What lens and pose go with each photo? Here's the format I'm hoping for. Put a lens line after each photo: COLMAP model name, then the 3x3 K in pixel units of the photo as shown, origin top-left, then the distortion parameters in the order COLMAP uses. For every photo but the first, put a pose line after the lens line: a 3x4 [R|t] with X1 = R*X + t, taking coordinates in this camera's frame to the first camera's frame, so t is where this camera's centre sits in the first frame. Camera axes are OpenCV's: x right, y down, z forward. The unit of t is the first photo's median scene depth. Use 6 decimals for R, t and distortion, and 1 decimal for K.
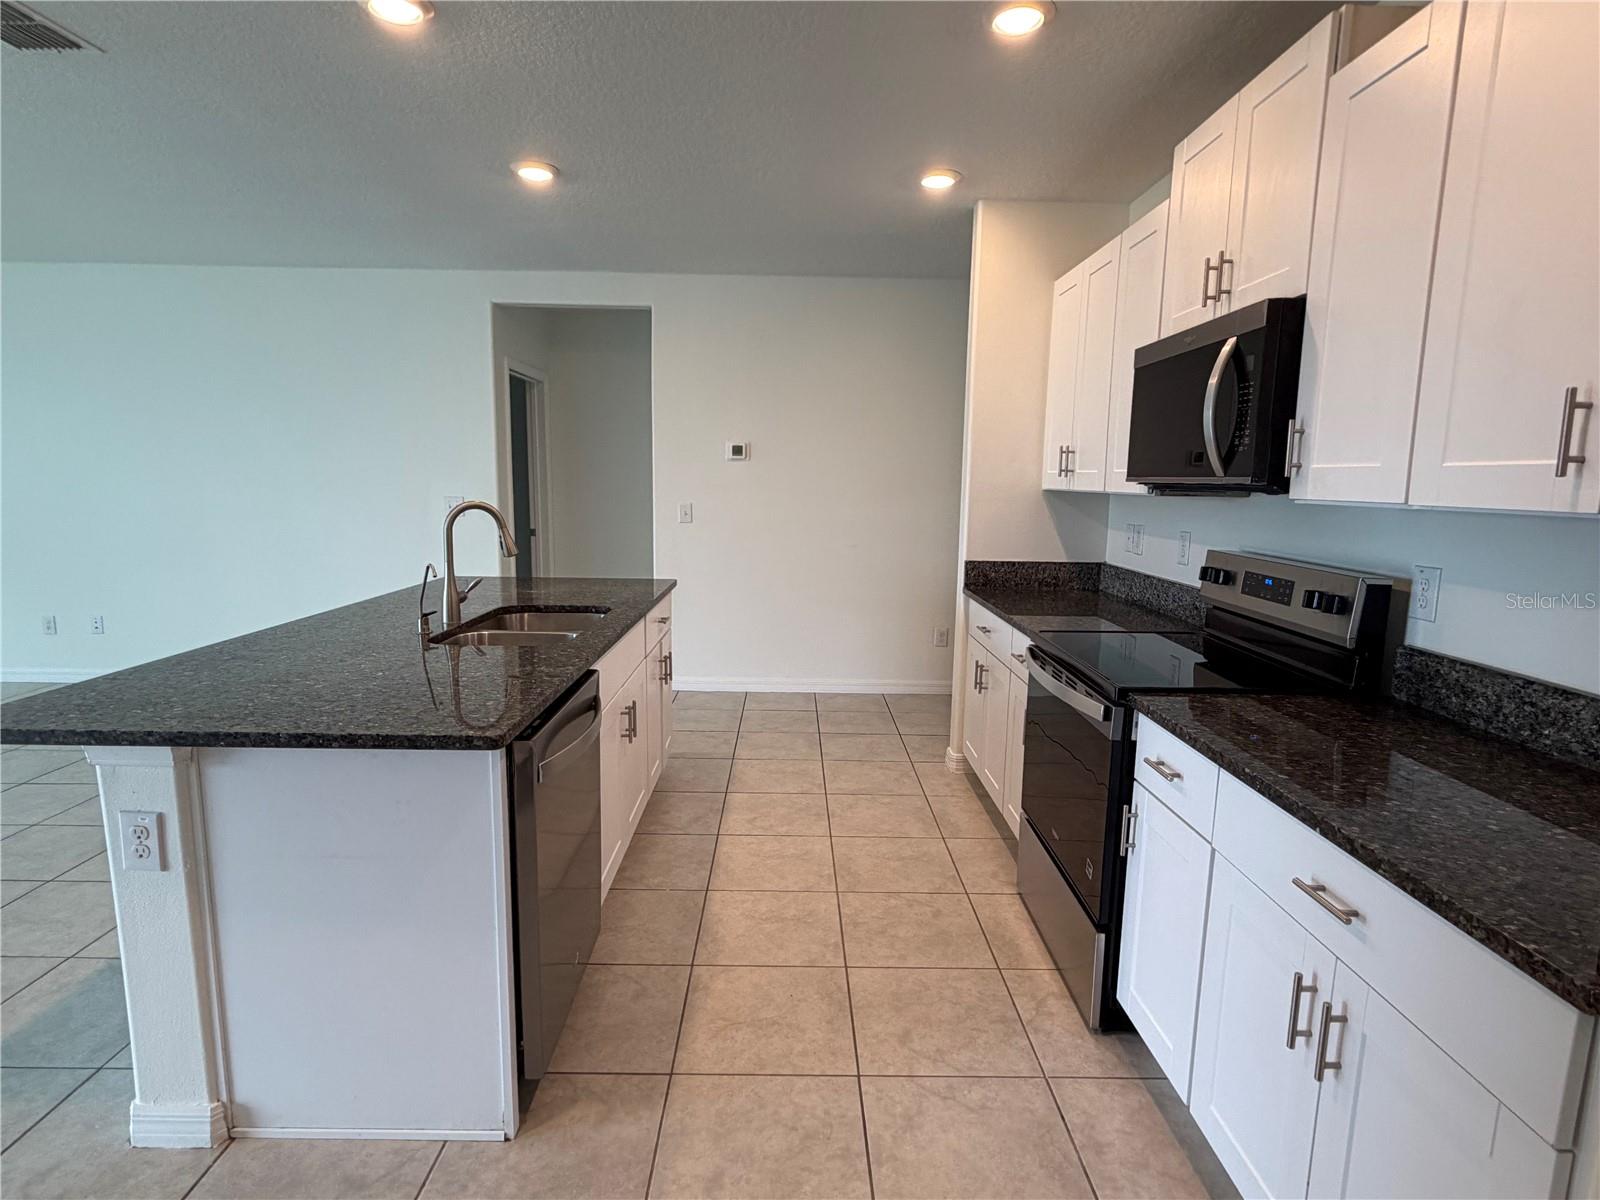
lens RADIAL K [[846.2, 0, 798.0], [0, 846.2, 611.2], [0, 0, 1]] dist [0.003528, 0.000574]
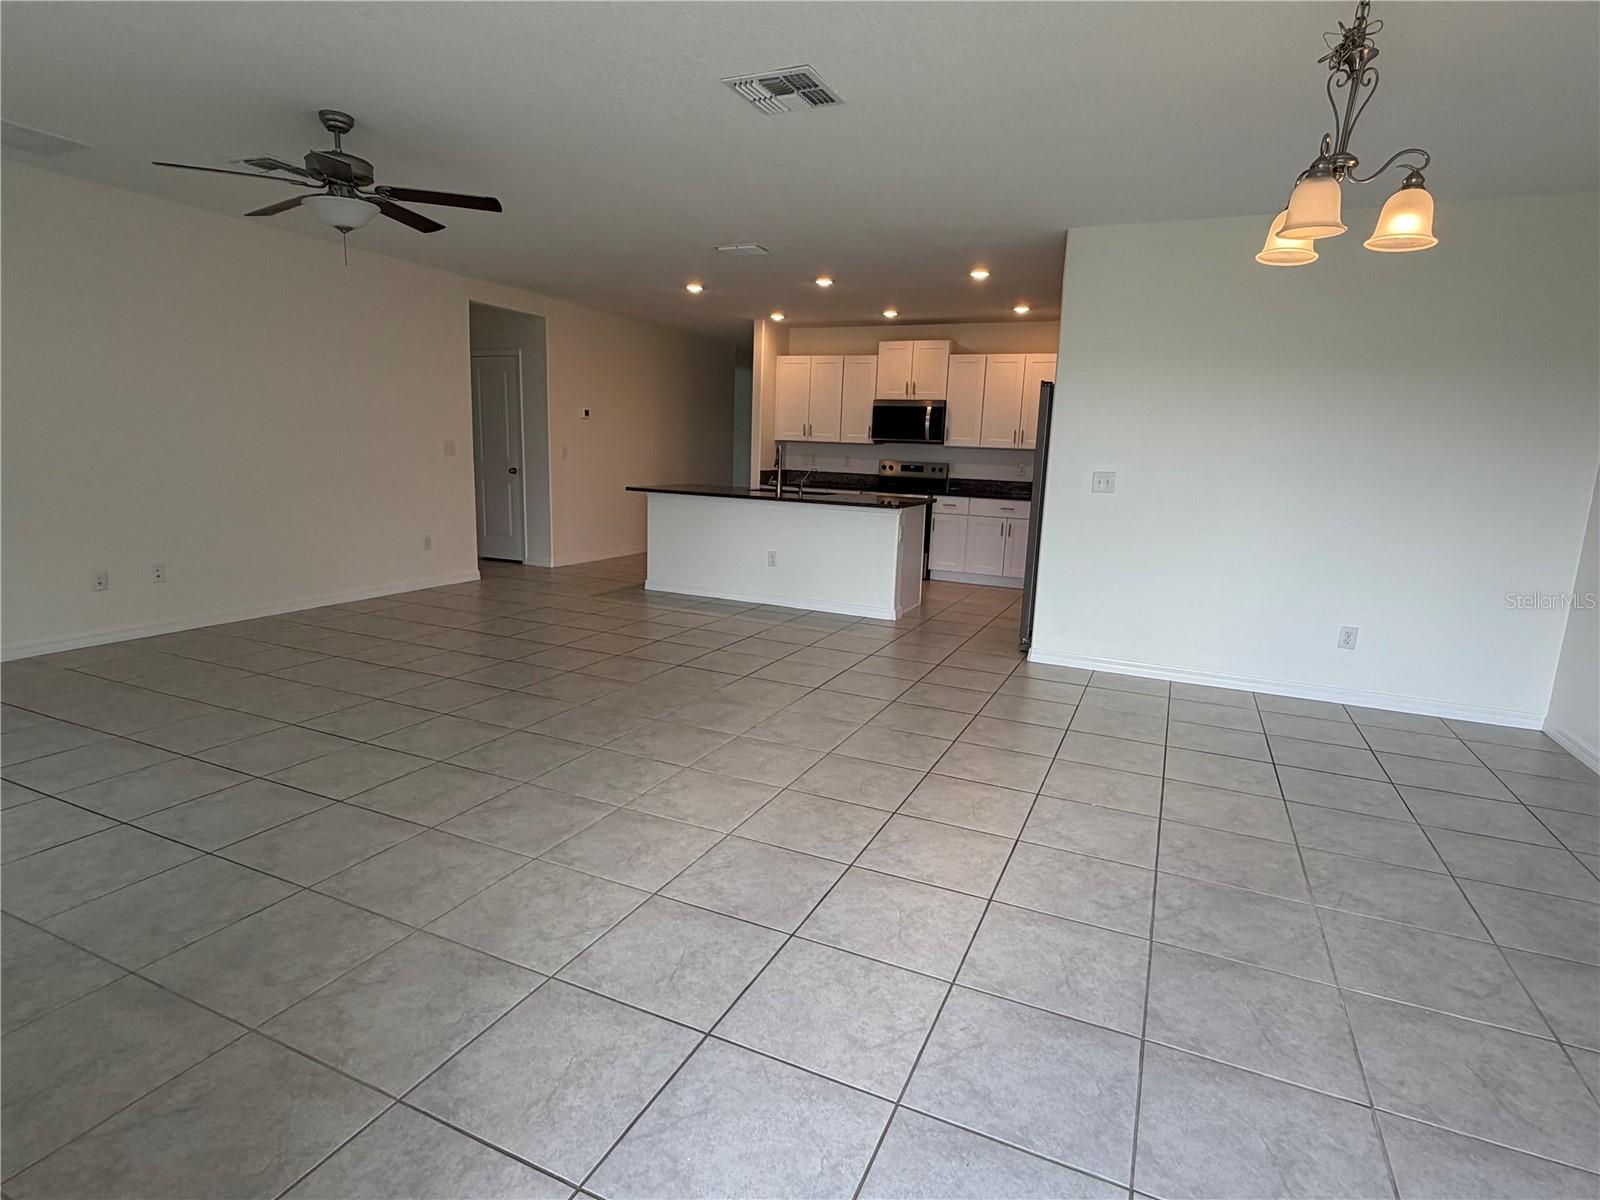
lens RADIAL K [[846.2, 0, 804.8], [0, 846.2, 609.1], [0, 0, 1]] dist [0.003528, 0.000574]
pose [[0.415396, -0.174032, 0.892837, -2.580489], [0.110956, 0.983892, 0.140158, 0.004939], [-0.902848, 0.040844, 0.428015, -0.141347]]
